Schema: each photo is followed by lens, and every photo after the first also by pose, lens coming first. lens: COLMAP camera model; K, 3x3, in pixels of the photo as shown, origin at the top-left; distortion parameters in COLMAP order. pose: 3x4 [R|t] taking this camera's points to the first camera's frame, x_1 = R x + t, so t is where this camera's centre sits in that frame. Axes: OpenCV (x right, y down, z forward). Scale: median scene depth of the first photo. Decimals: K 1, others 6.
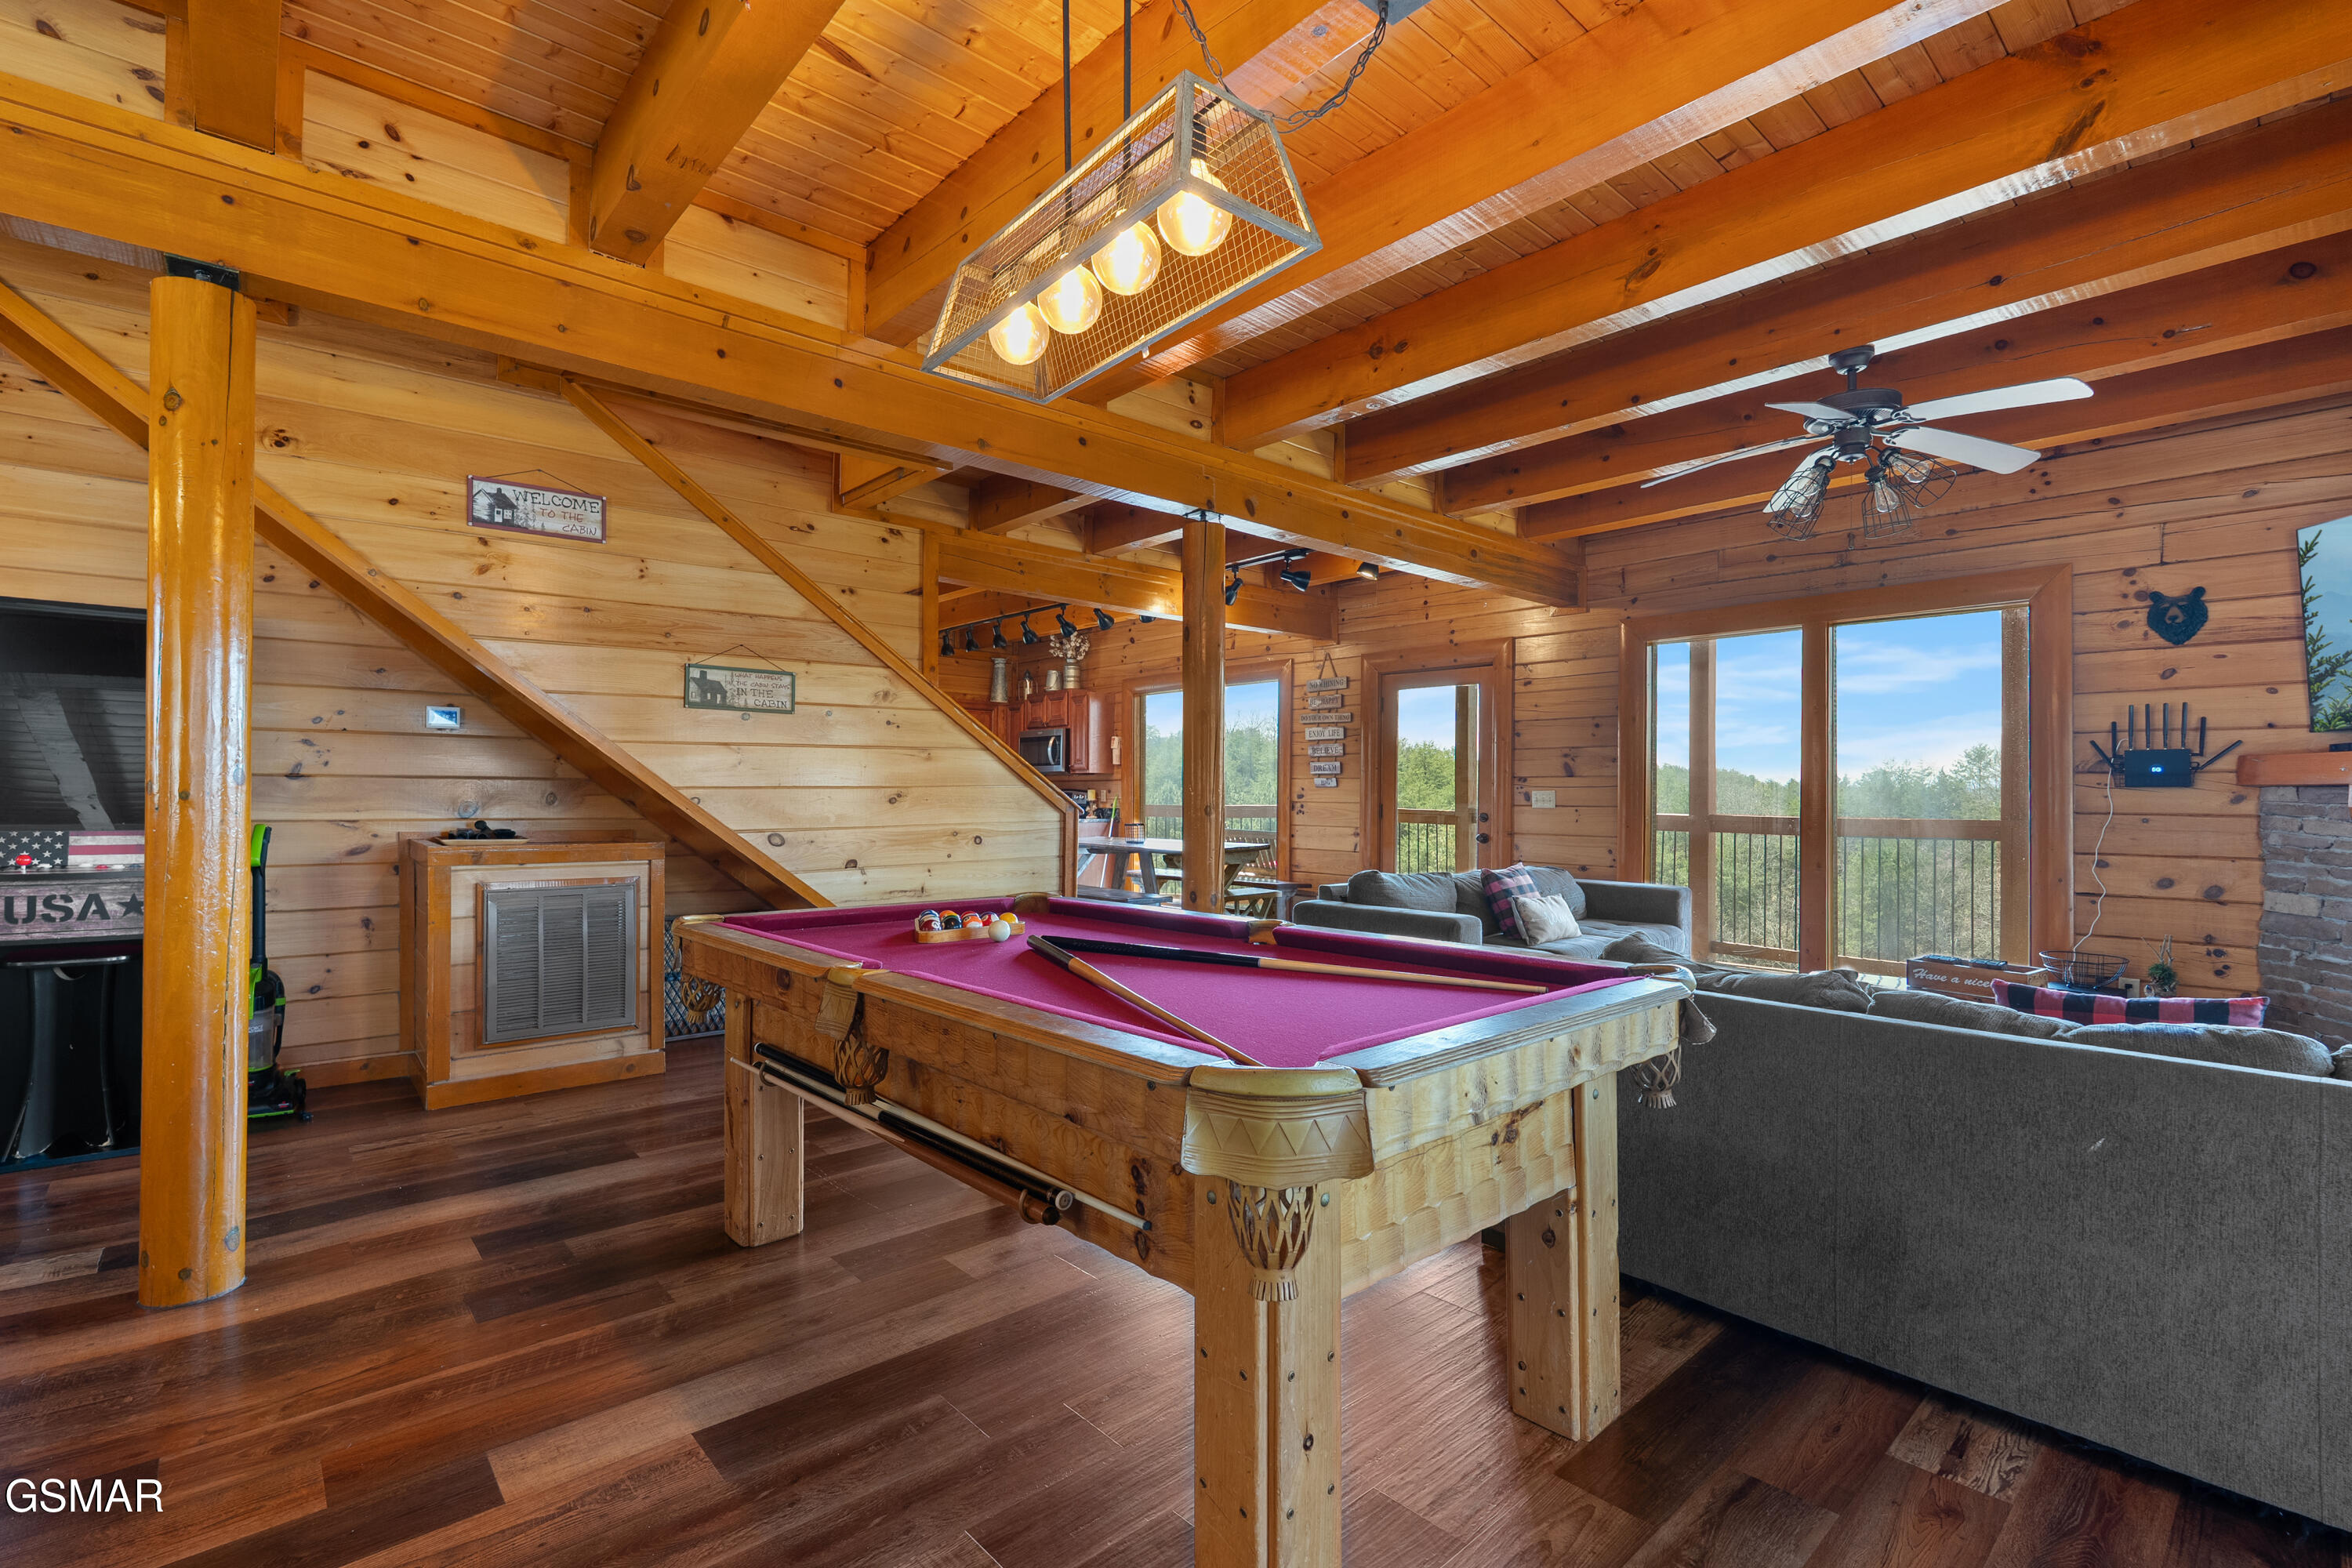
lens RADIAL K [[1046.1, 0, 1176.0], [0, 1046.1, 784.0], [0, 0, 1]] dist [-0.000424, -0.000098]
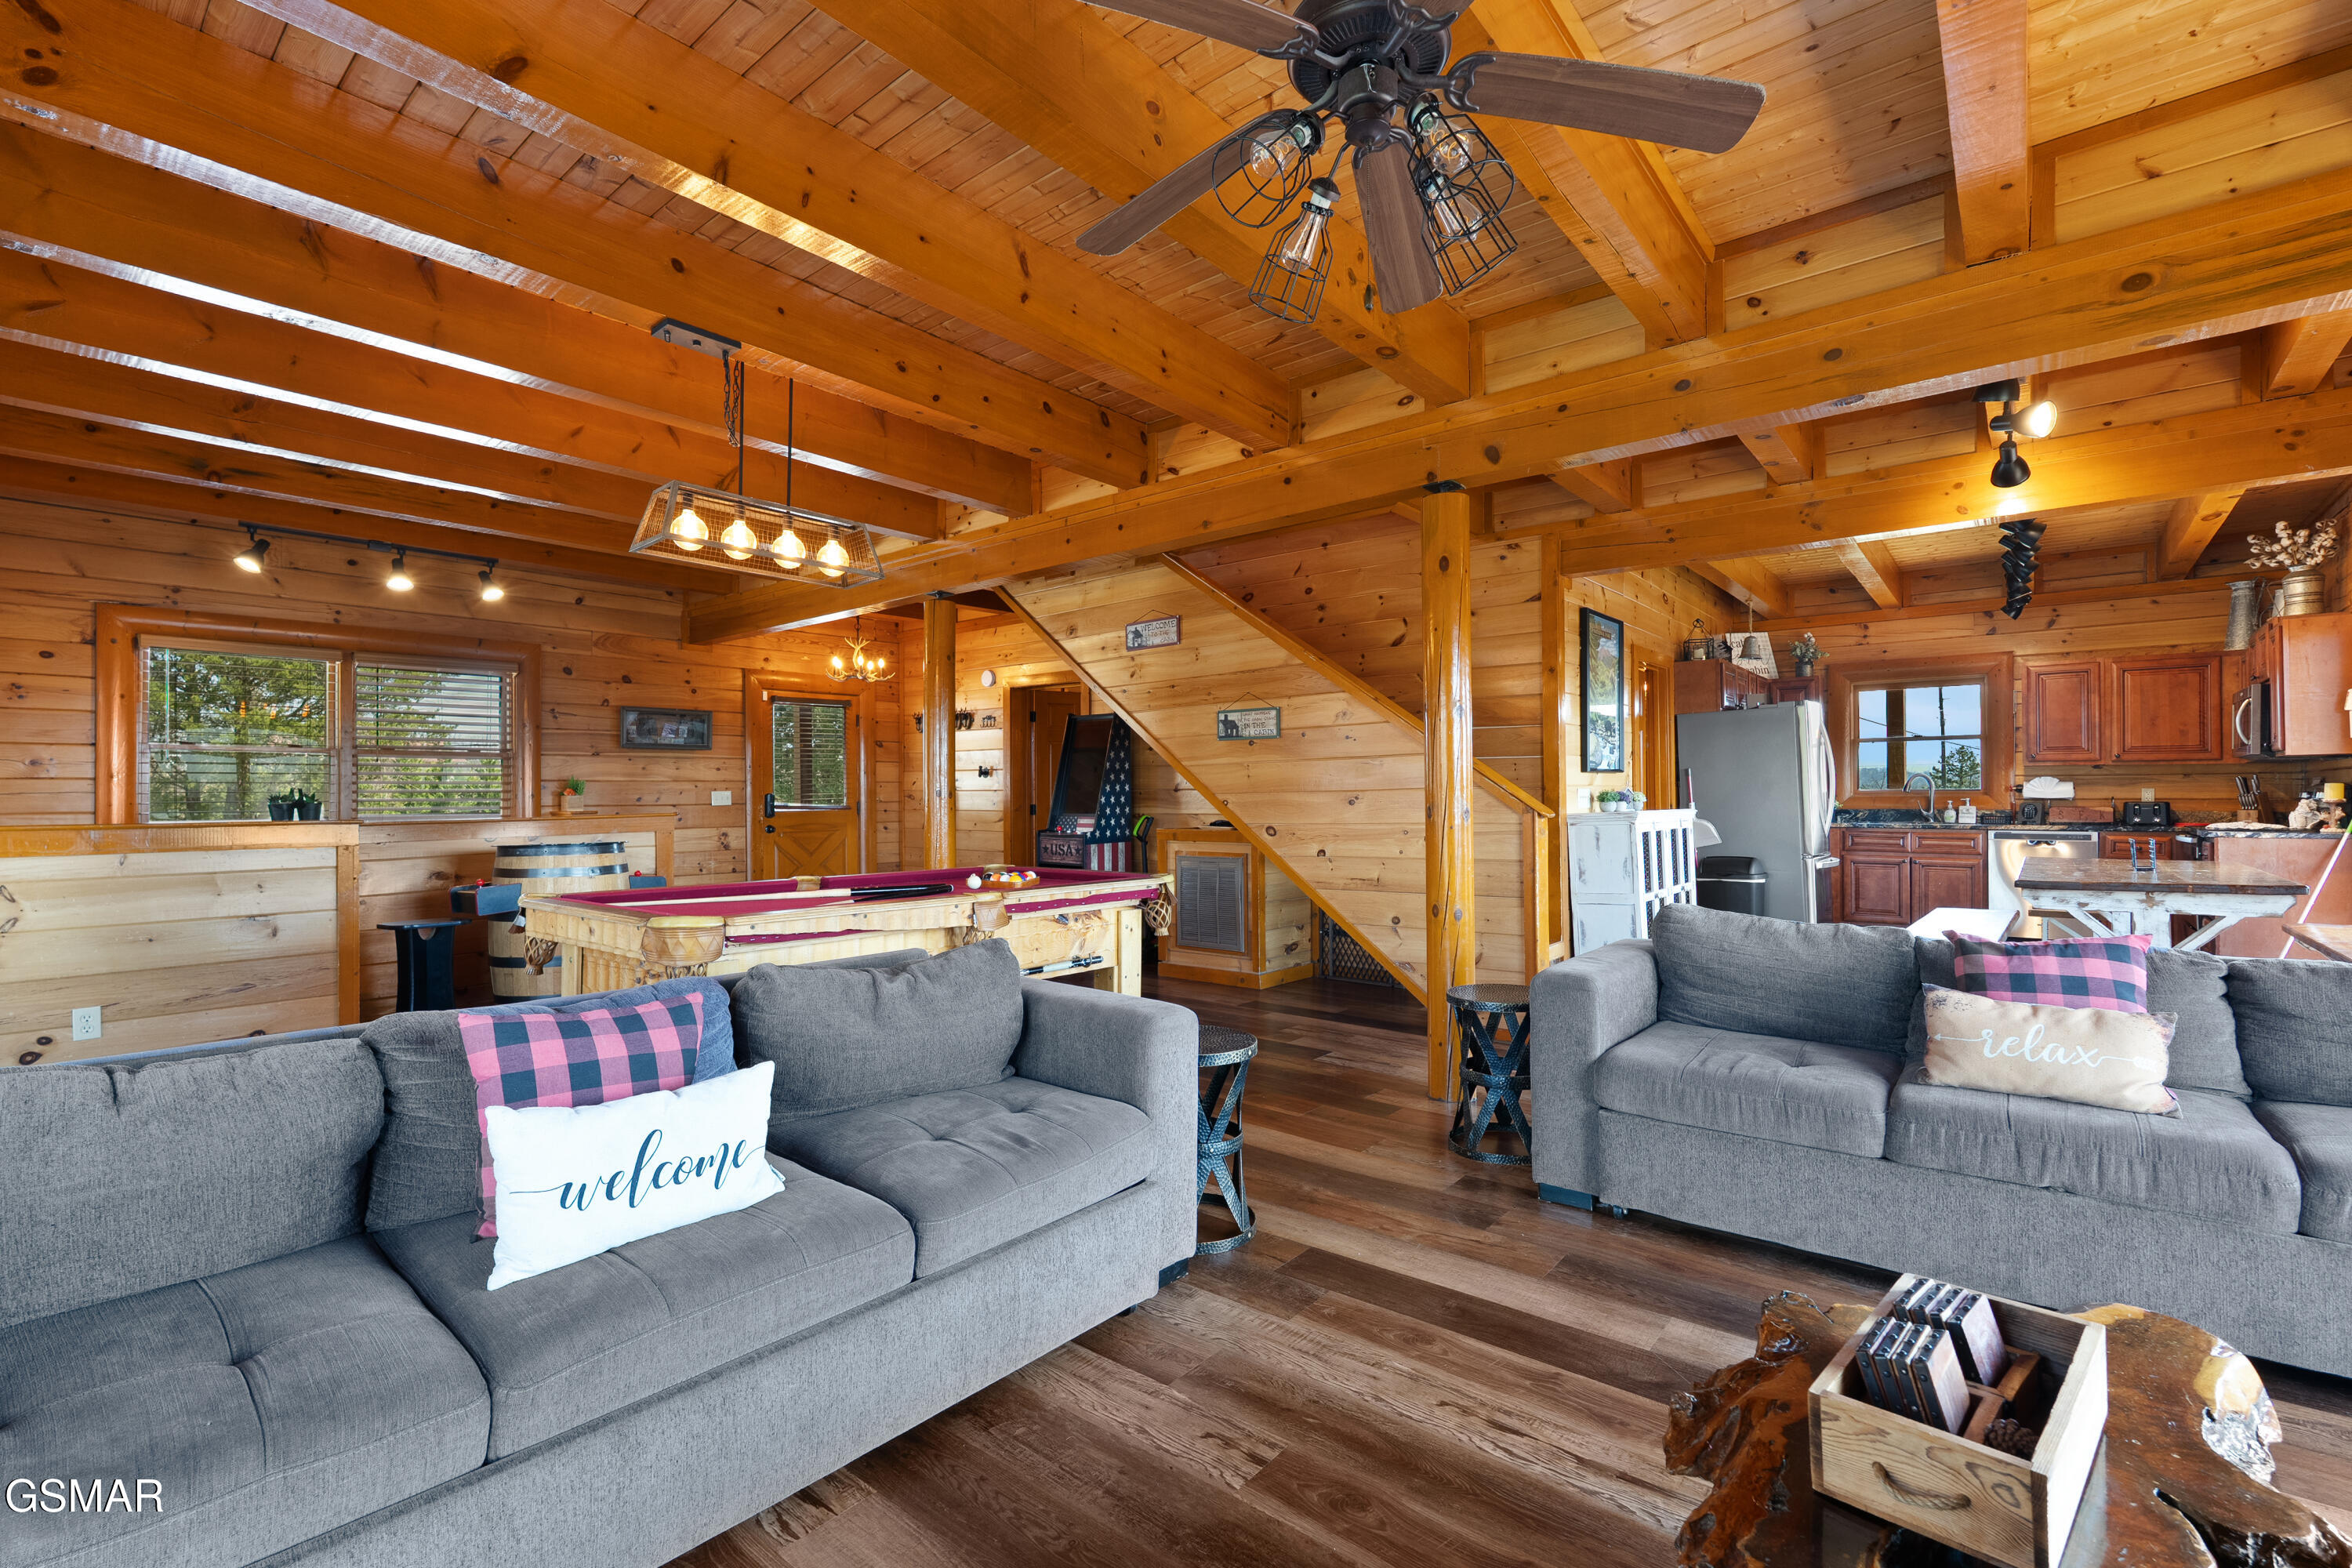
lens RADIAL K [[1046.1, 0, 1176.0], [0, 1046.1, 784.0], [0, 0, 1]] dist [-0.000424, -0.000098]
pose [[0.147573, -0.022388, -0.988798, 0.984398], [0.012970, 0.999702, -0.020699, 0.019377], [0.988966, -0.009770, 0.147819, 0.703859]]
